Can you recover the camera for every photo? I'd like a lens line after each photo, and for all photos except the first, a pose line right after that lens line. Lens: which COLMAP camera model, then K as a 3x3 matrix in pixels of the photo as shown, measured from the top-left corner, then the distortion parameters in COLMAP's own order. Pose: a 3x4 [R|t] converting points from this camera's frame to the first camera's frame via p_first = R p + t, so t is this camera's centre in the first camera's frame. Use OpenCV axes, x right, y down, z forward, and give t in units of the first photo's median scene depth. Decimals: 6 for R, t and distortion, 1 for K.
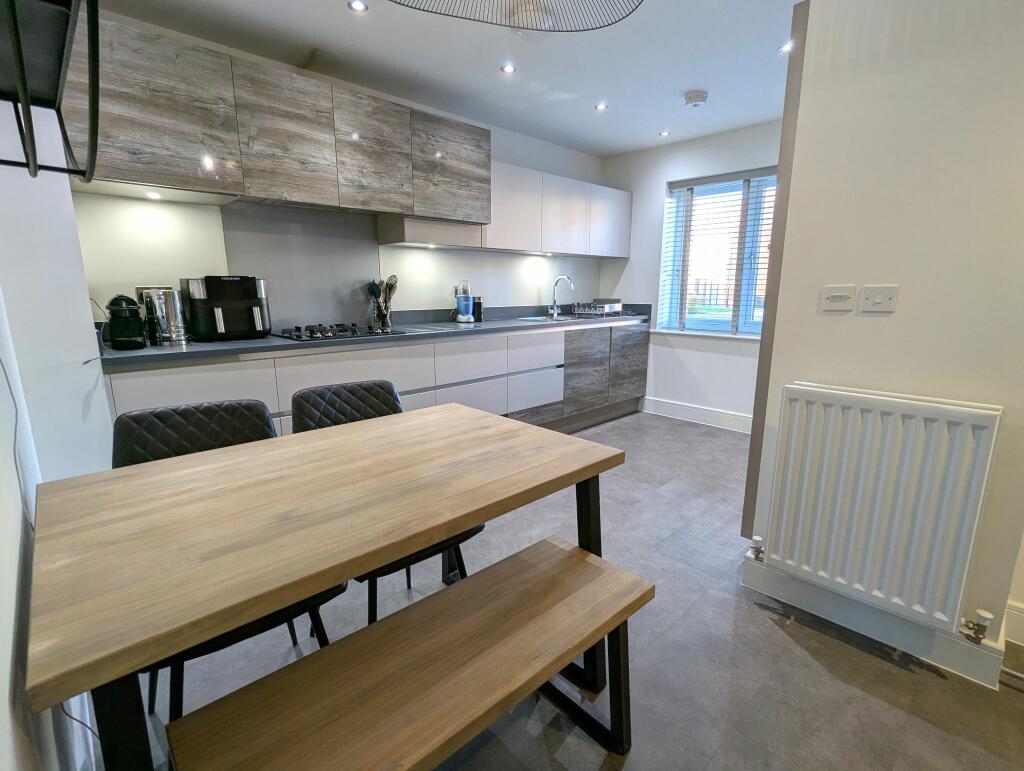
lens RADIAL K [[484.5, 0, 515.0], [0, 484.5, 388.9], [0, 0, 1]] dist [-0.001777, 0.000791]
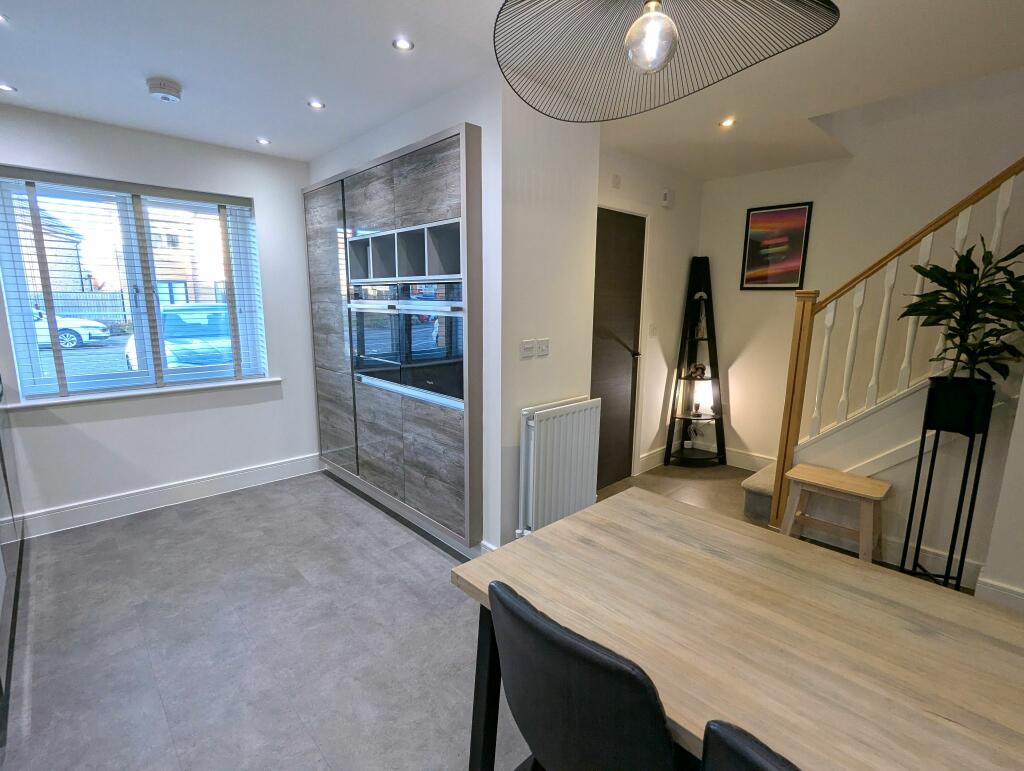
lens RADIAL K [[484.5, 0, 511.3], [0, 484.5, 387.3], [0, 0, 1]] dist [-0.001777, 0.000791]
pose [[0.008043, -0.178721, 0.983867, -0.437278], [0.199562, 0.964393, 0.173553, -0.181588], [-0.979852, 0.194947, 0.043422, 0.537084]]
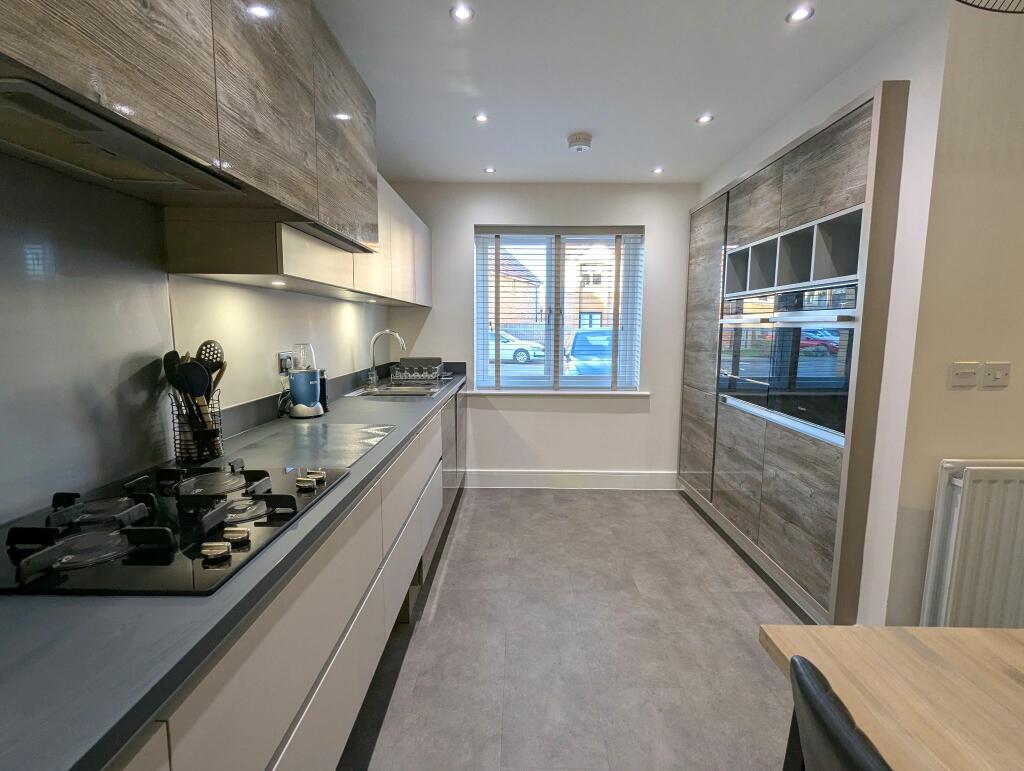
lens RADIAL K [[484.5, 0, 513.8], [0, 484.5, 387.2], [0, 0, 1]] dist [-0.001777, 0.000791]
pose [[0.699087, -0.085682, 0.709884, -0.393975], [0.143434, 0.989419, -0.021831, -0.146482], [-0.700503, 0.117084, 0.703980, 0.505716]]
